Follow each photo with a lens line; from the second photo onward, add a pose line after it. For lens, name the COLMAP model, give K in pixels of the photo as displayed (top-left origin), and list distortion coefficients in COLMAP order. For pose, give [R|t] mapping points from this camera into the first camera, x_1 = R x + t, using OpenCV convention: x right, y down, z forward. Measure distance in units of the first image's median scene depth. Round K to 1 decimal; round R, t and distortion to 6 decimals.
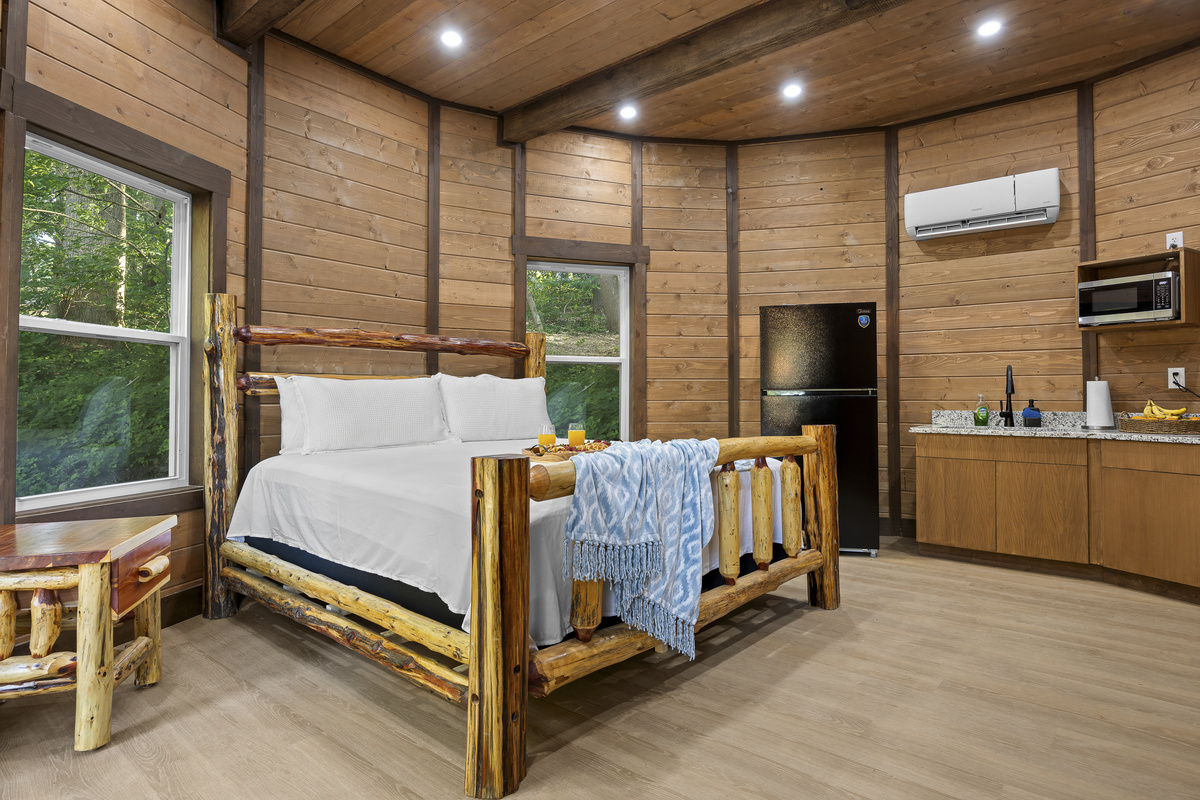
lens RADIAL K [[664.4, 0, 600.1], [0, 664.4, 385.1], [0, 0, 1]] dist [-0.000547, -0.000330]
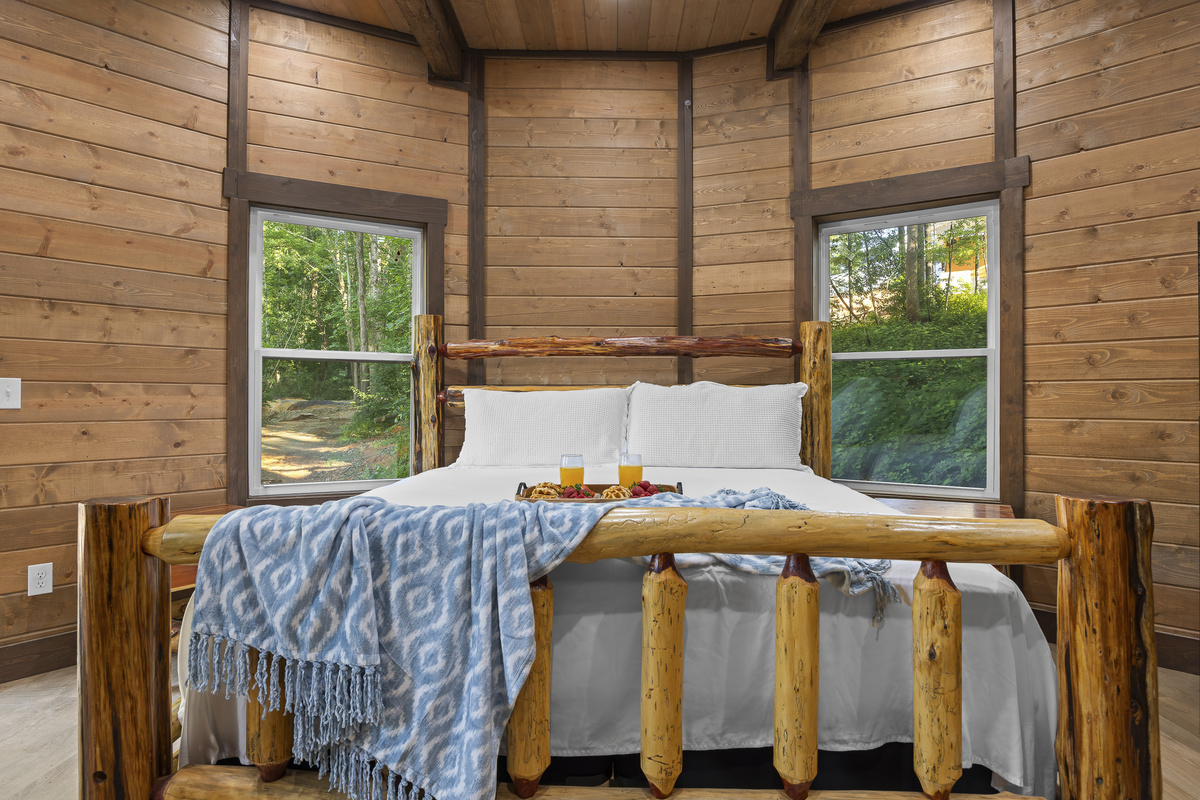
lens RADIAL K [[666.8, 0, 601.0], [0, 666.8, 395.7], [0, 0, 1]] dist [-0.002137, -0.001228]
pose [[0.634597, -0.003297, -0.772836, 0.332965], [0.012483, 0.999904, 0.005985, -0.005245], [0.772742, -0.013445, 0.634578, 0.380839]]
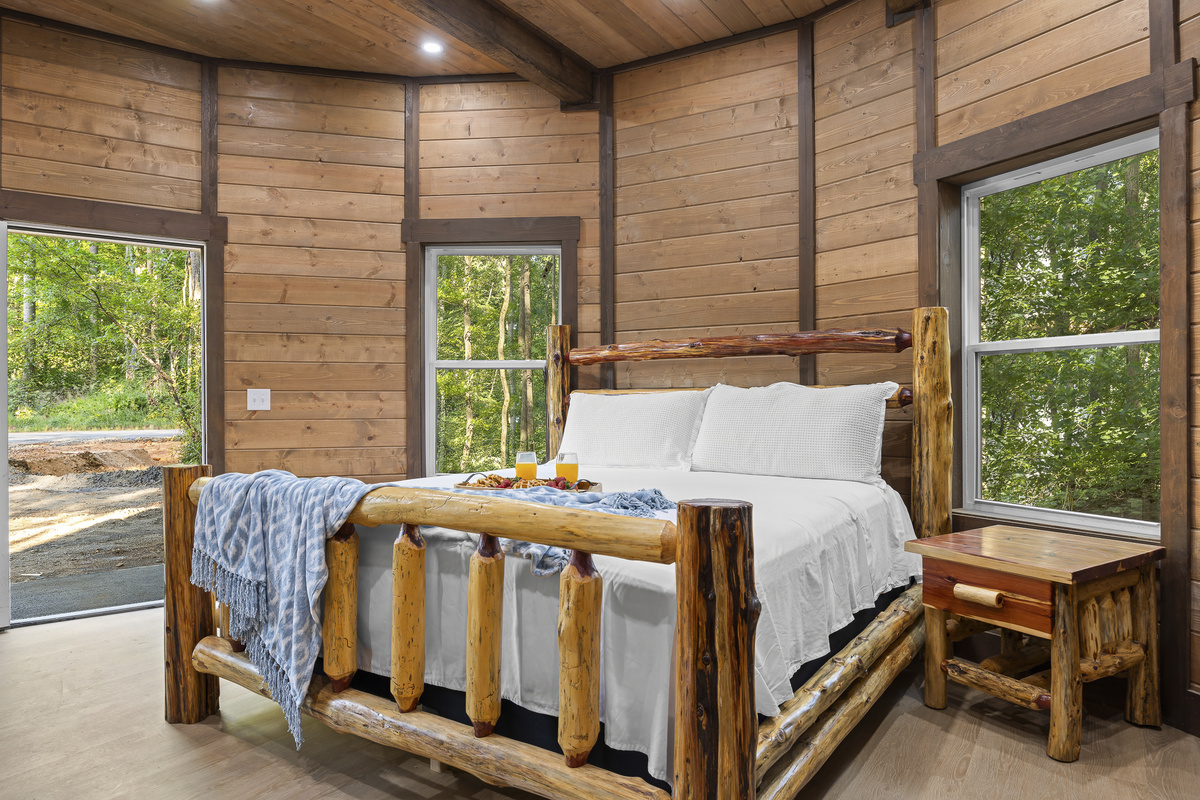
lens RADIAL K [[752.3, 0, 600.0], [0, 752.3, 400.0], [0, 0, 1]] dist [-0.006687, 0.000077]
pose [[0.135159, -0.002463, -0.990821, 0.565807], [0.020131, 0.999797, 0.000261, -0.001326], [0.990619, -0.019982, 0.135181, 0.647772]]
